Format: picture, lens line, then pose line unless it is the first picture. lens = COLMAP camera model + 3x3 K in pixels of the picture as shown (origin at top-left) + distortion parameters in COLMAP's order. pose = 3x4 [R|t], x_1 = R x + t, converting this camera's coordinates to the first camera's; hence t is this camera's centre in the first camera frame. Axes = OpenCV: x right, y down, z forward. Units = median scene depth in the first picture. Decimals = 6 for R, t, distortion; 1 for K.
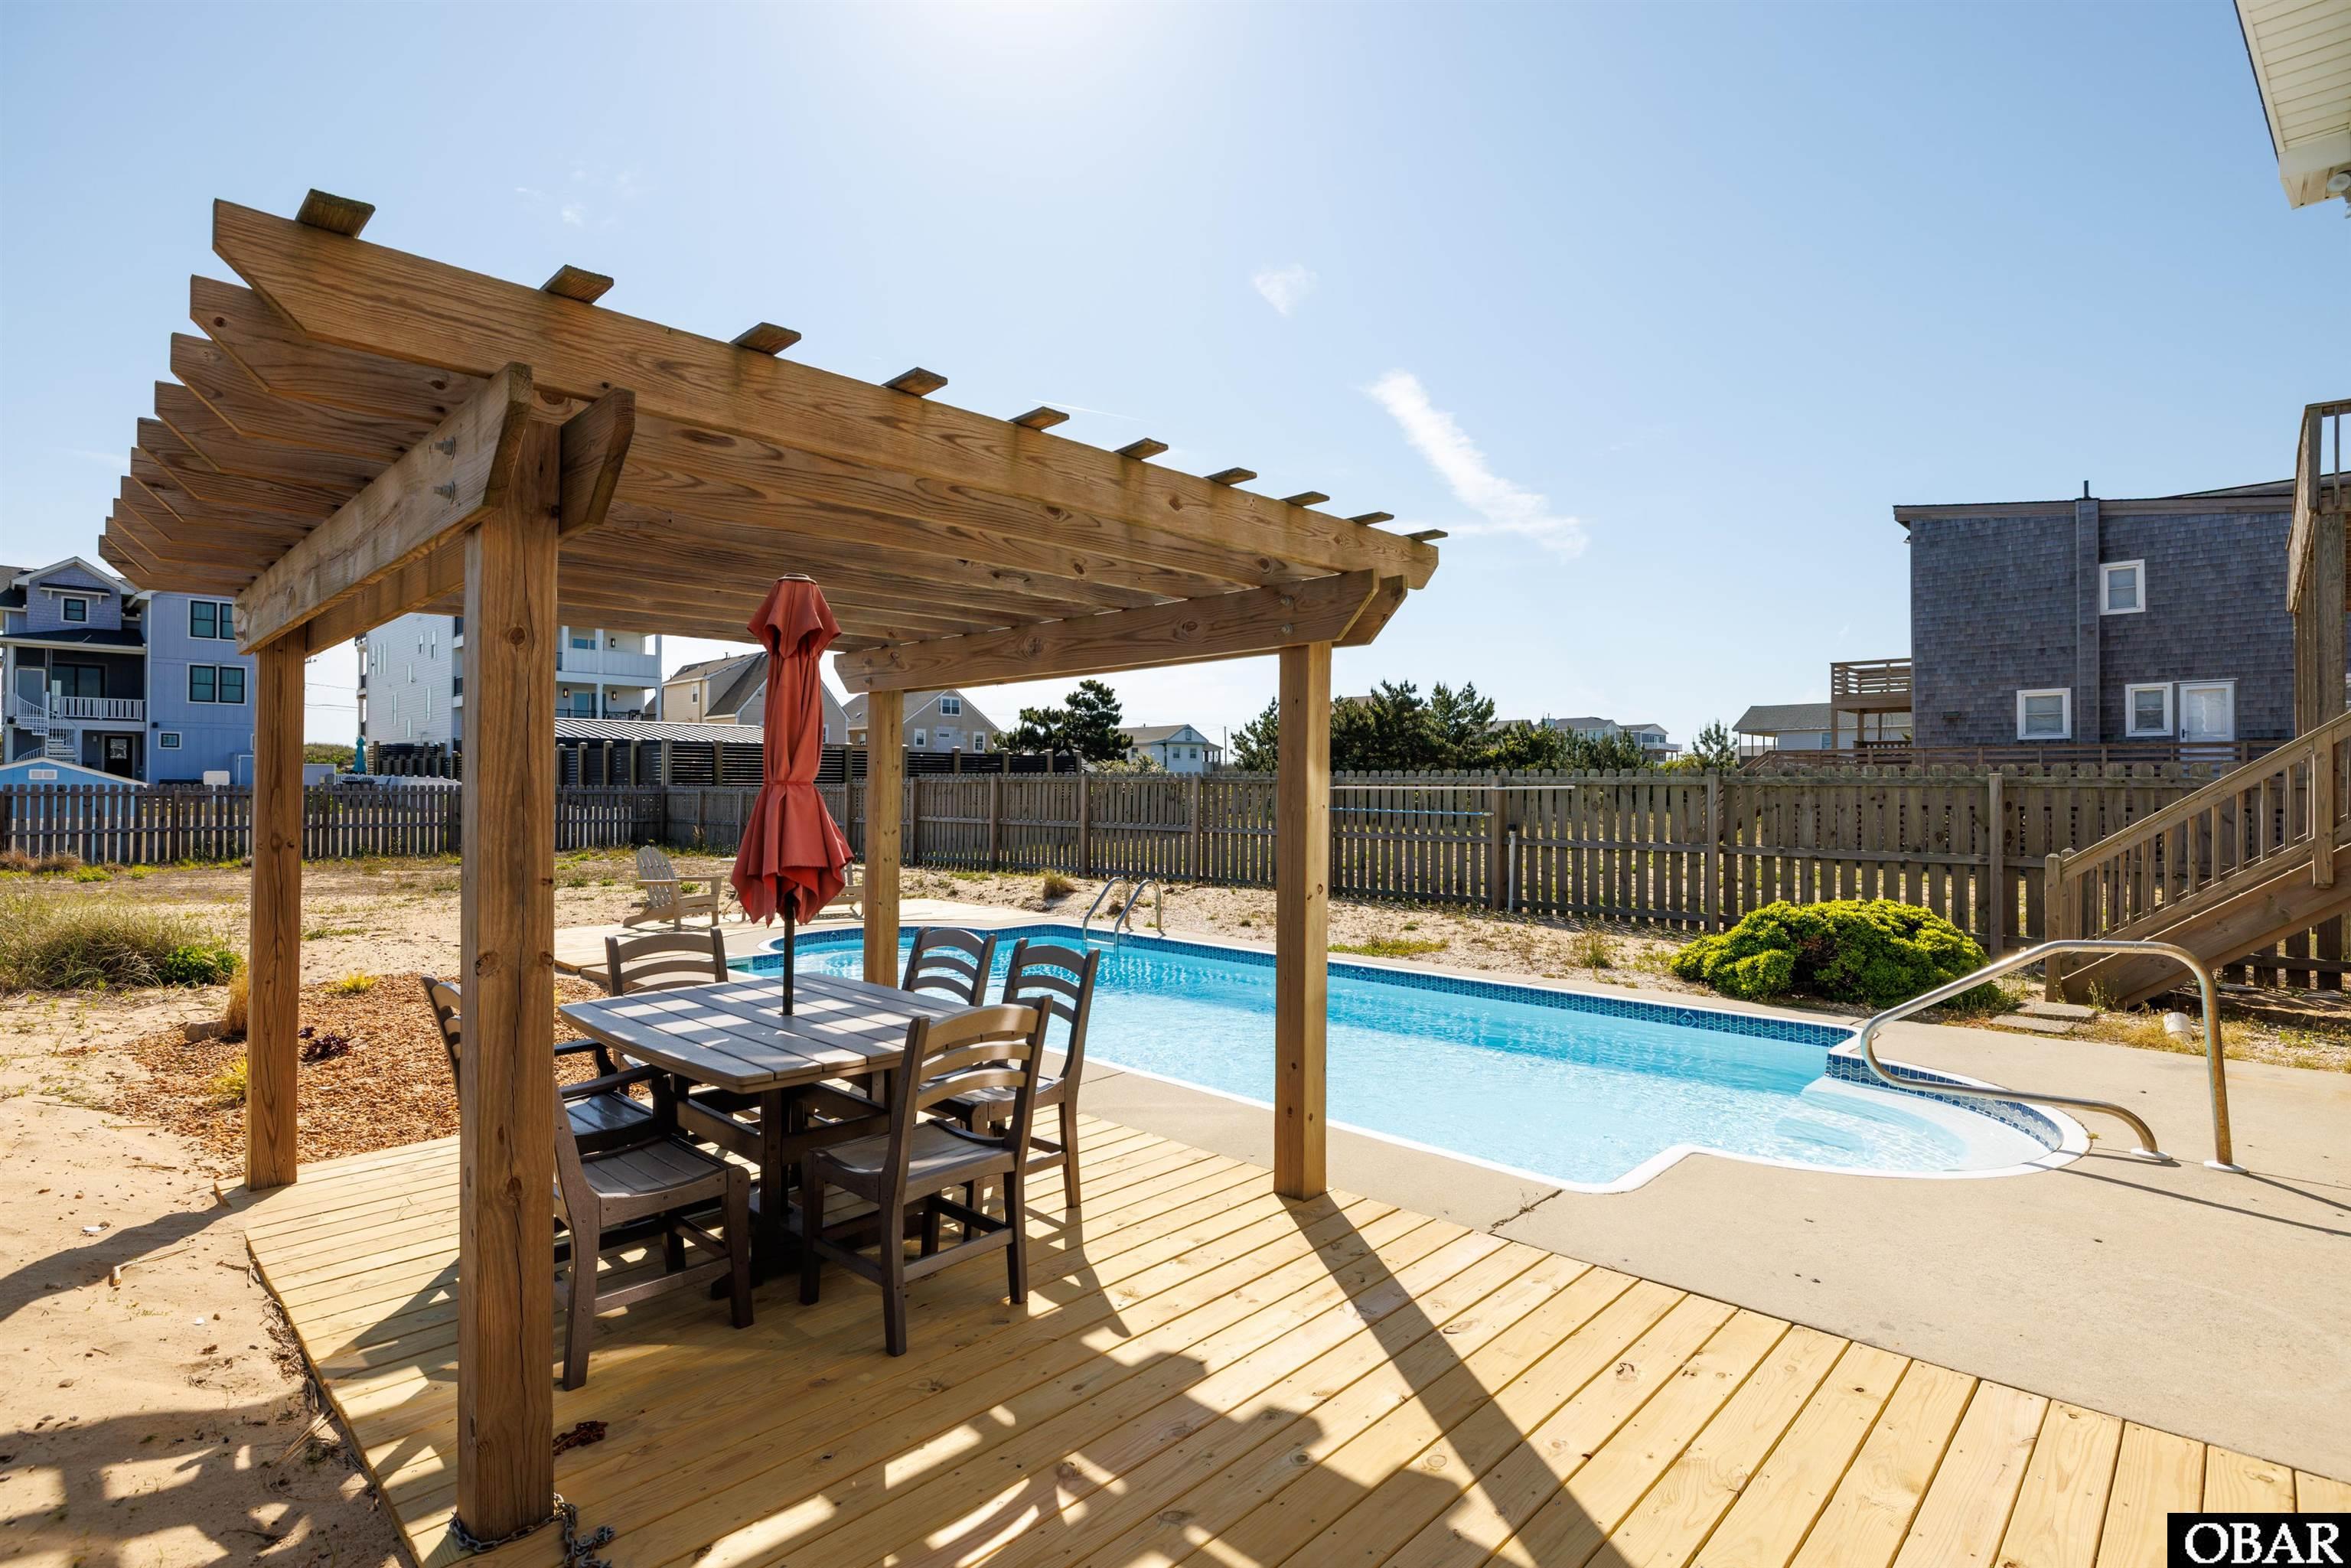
lens RADIAL K [[1134.1, 0, 1171.1], [0, 1134.1, 774.7], [0, 0, 1]] dist [-0.001738, 0.000119]
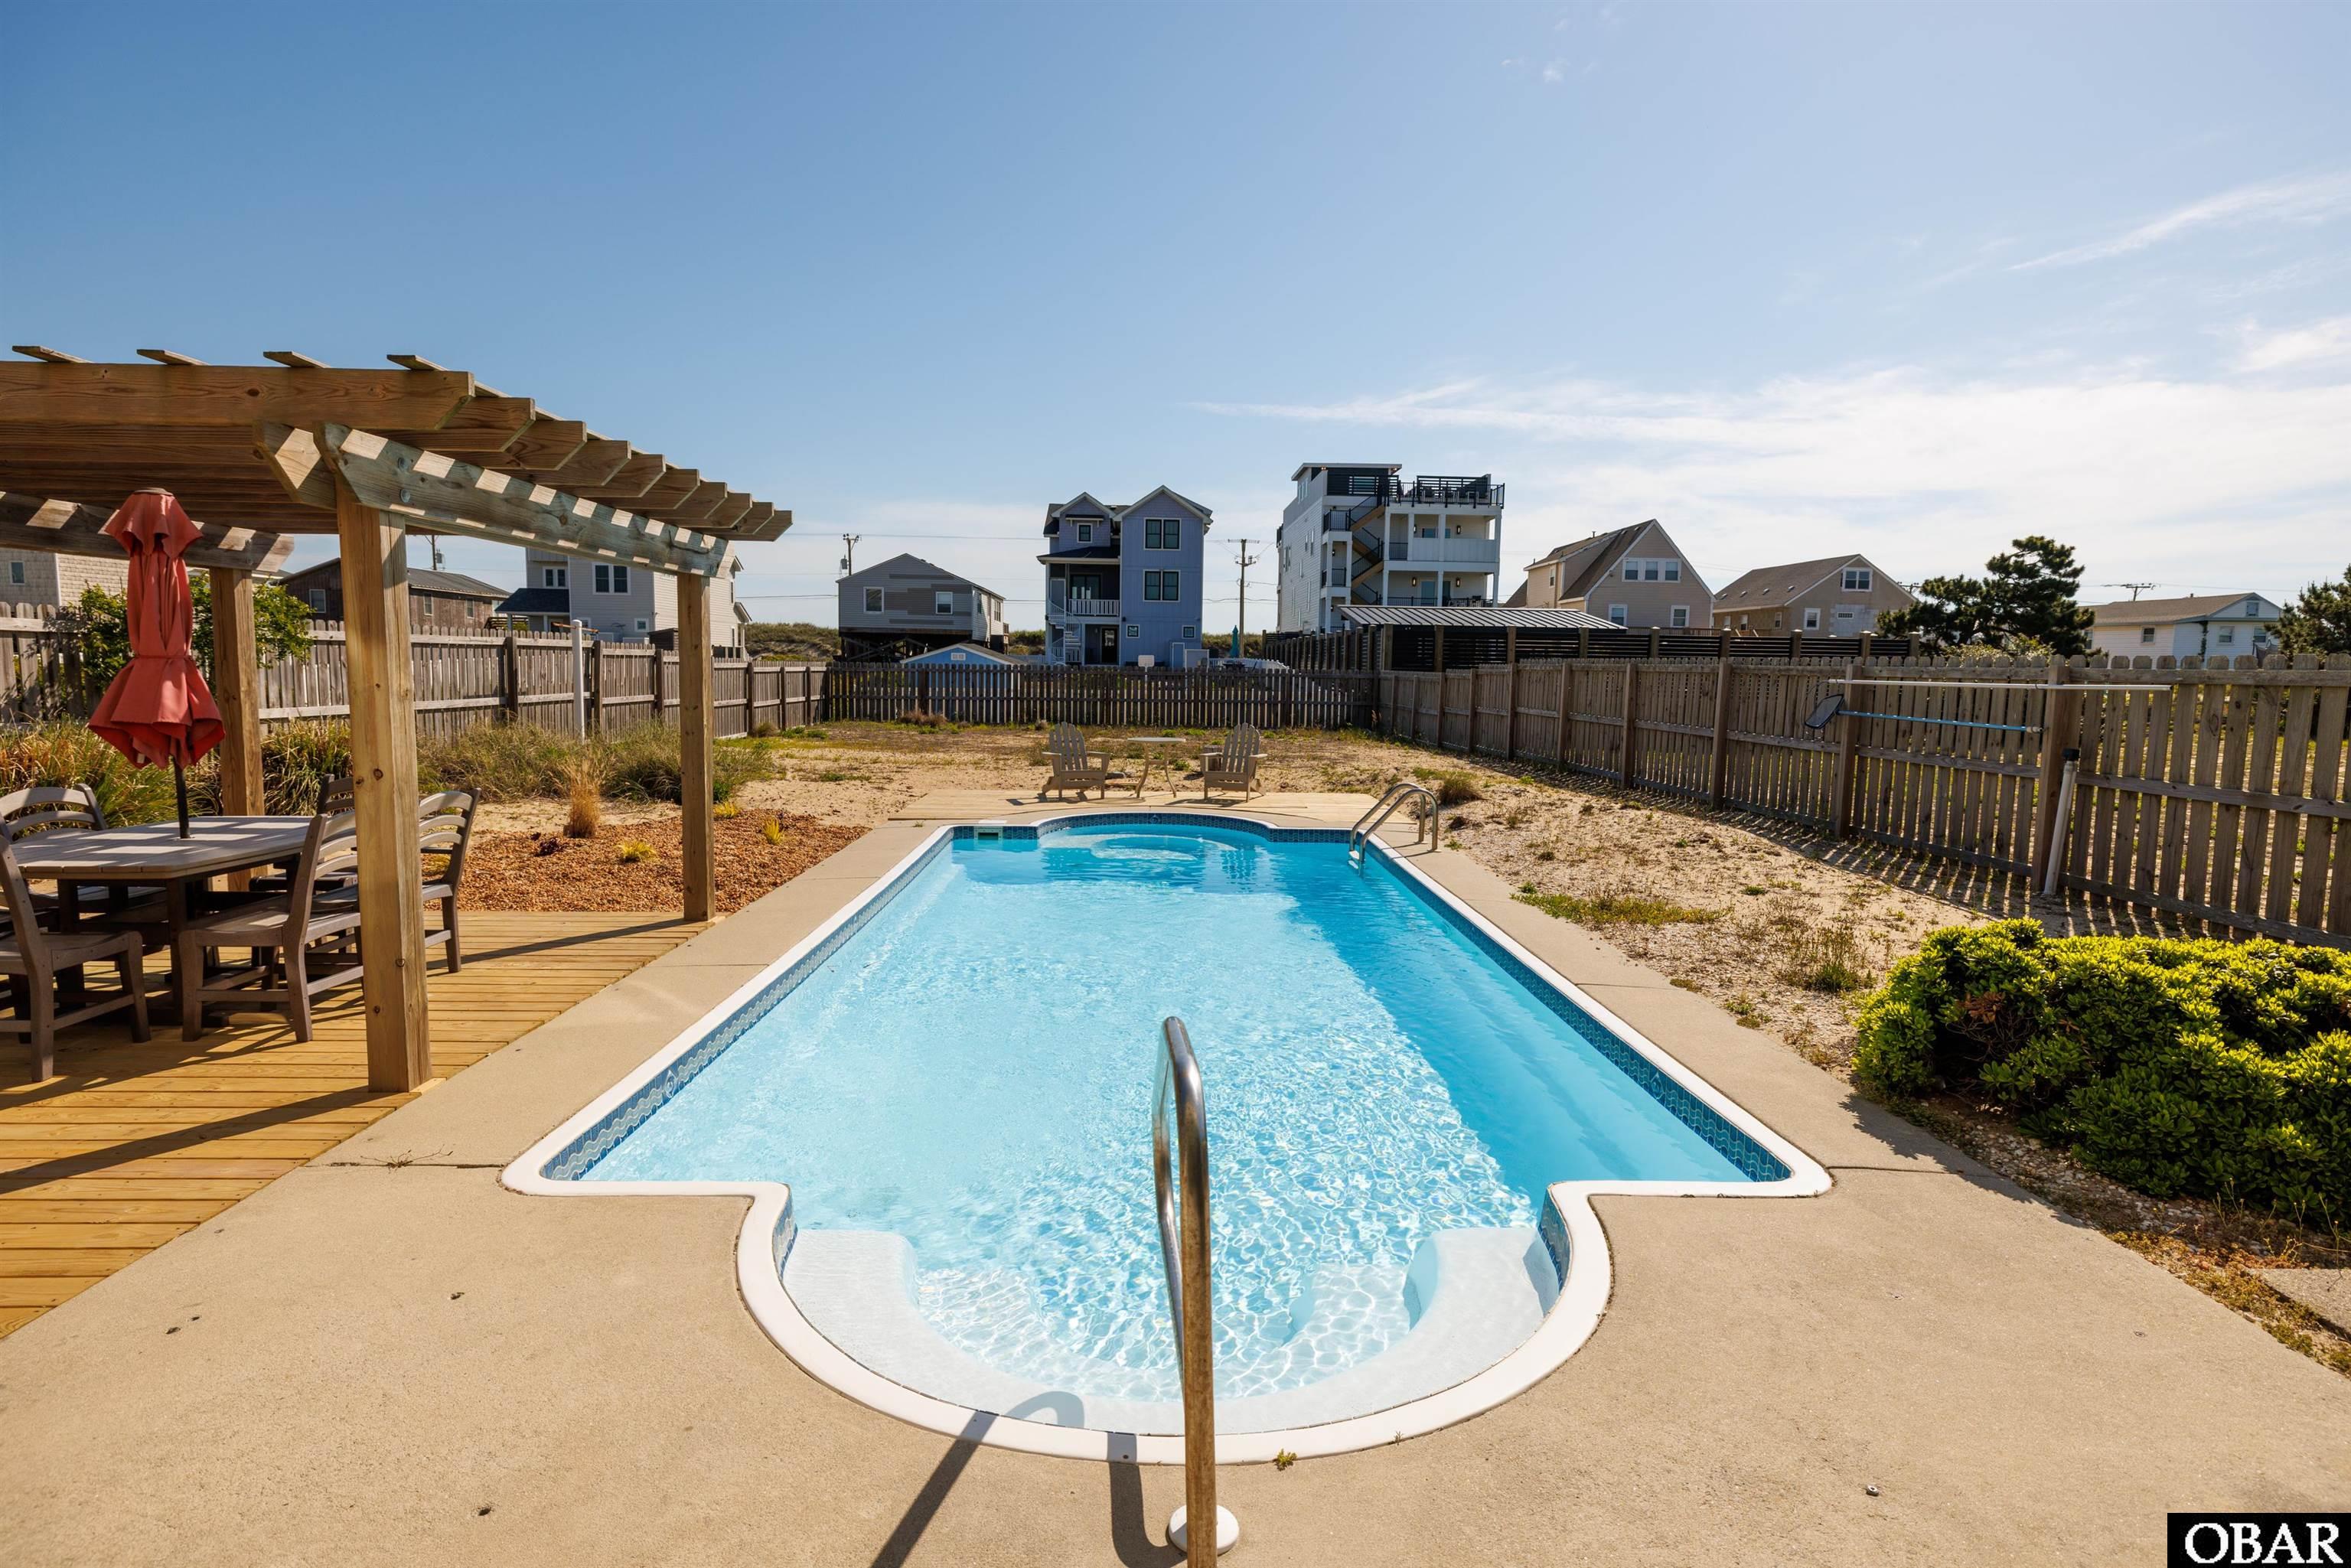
lens RADIAL K [[1184.6, 0, 1175.5], [0, 1184.6, 784.0], [0, 0, 1]] dist [-0.002196, -0.000340]
pose [[0.718403, 0.079104, -0.691115, 0.094745], [-0.007655, 0.994352, 0.105856, -0.000064], [0.695586, -0.070757, 0.714951, 0.056450]]
